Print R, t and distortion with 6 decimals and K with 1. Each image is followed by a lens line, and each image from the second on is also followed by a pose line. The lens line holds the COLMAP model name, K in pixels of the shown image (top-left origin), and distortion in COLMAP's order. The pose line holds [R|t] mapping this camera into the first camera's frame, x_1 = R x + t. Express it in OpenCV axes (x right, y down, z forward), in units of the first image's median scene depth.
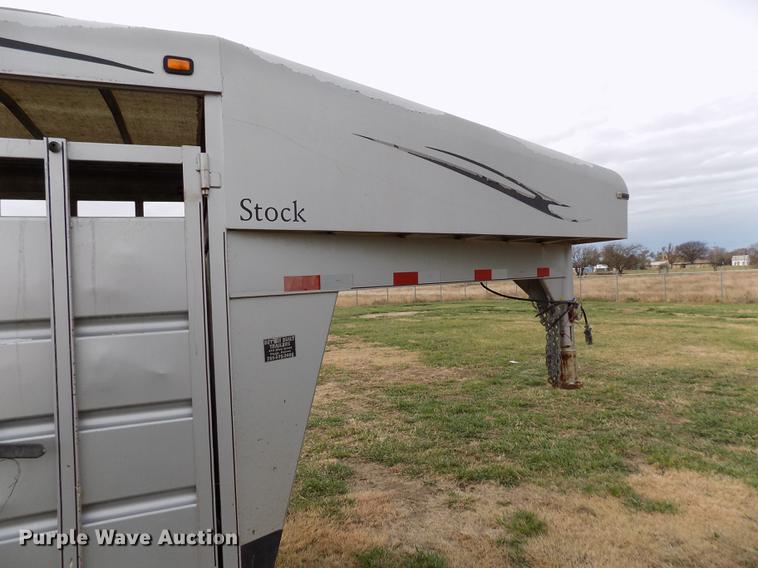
lens RADIAL K [[511.7, 0, 382.9], [0, 511.7, 278.6], [0, 0, 1]] dist [-0.076500, 0.079756]
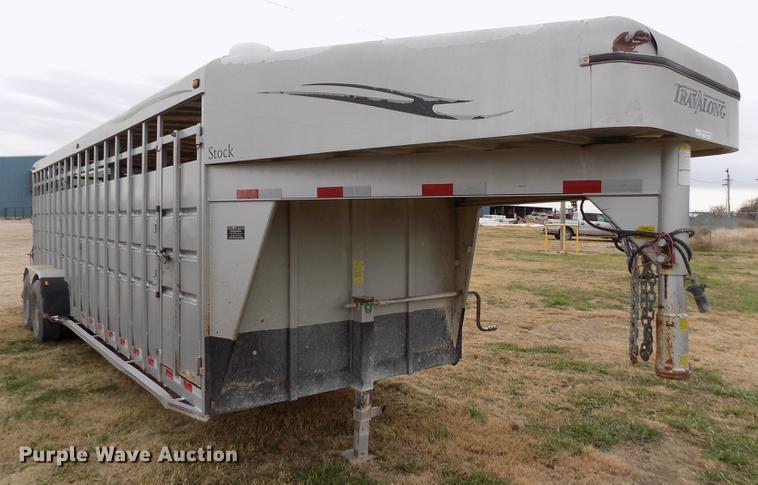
lens RADIAL K [[559.3, 0, 399.3], [0, 559.3, 228.7], [0, 0, 1]] dist [-0.074100, 0.077759]
pose [[0.328311, 0.053693, -0.943042, 0.846919], [-0.019839, 0.998555, 0.049947, 0.010443], [0.944361, 0.002311, 0.328902, 0.451740]]
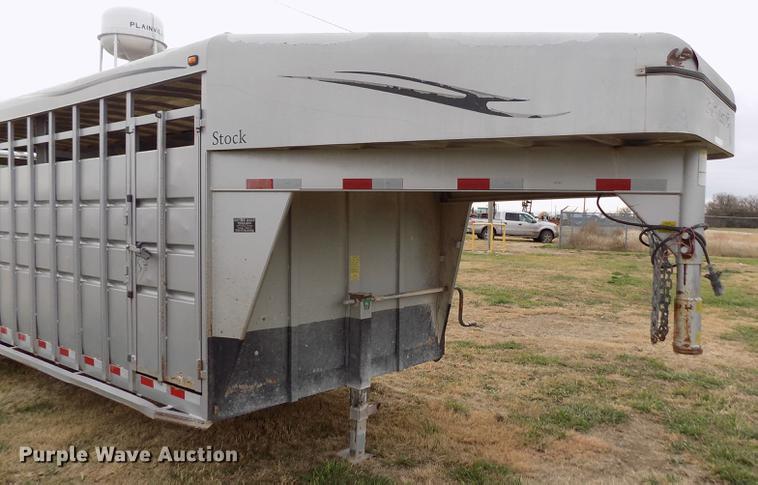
lens RADIAL K [[595.7, 0, 446.9], [0, 595.7, 251.2], [0, 0, 1]] dist [-0.076838, 0.075857]
pose [[0.539196, 0.090468, -0.837307, 0.828514], [-0.039707, 0.995839, 0.082027, 0.021241], [0.841243, -0.010982, 0.540545, 0.269664]]
